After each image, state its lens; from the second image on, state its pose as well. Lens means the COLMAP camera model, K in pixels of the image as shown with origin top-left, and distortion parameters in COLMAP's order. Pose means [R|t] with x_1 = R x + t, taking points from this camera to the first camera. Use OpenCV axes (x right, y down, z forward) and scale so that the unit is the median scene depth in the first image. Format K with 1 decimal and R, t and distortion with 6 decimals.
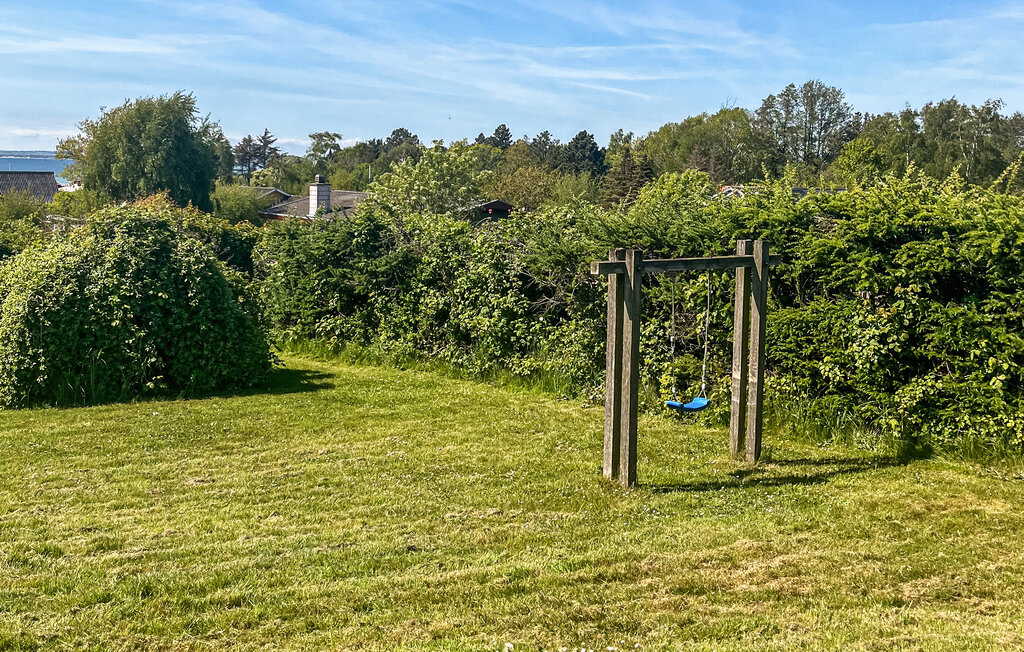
lens RADIAL K [[1075.1, 0, 513.4], [0, 1075.1, 278.2], [0, 0, 1]] dist [0.079230, -0.032222]
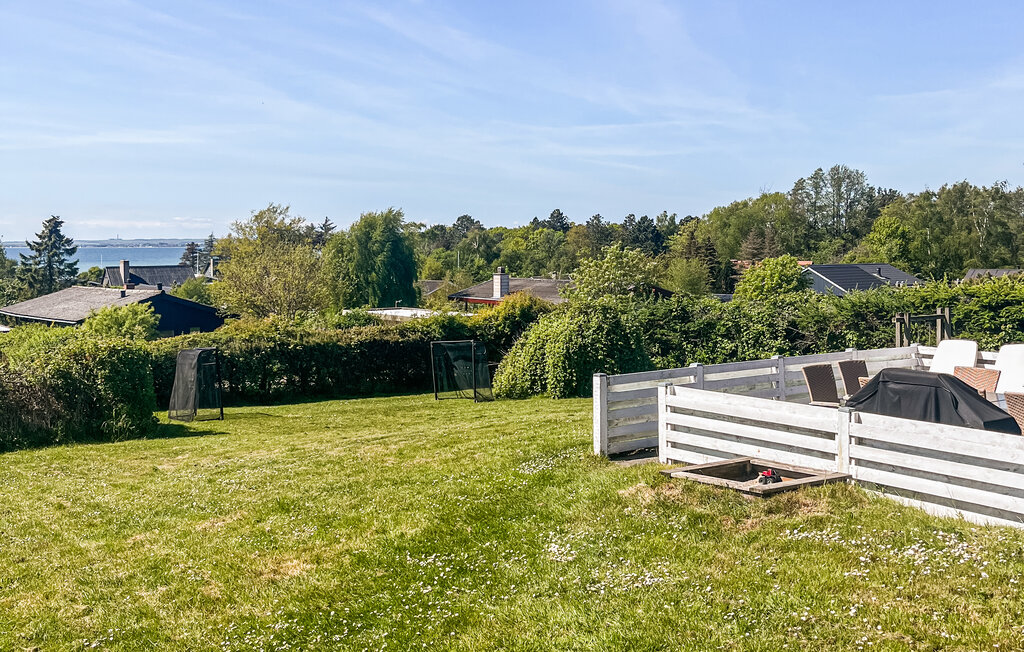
lens RADIAL K [[1094.2, 0, 512.0], [0, 1094.2, 326.0], [0, 0, 1]] dist [0.057361, 0.000774]
pose [[0.999629, -0.027022, 0.003492, -0.084282], [0.027098, 0.999344, -0.024008, 0.004362], [-0.002841, 0.024094, 0.999706, -0.164592]]
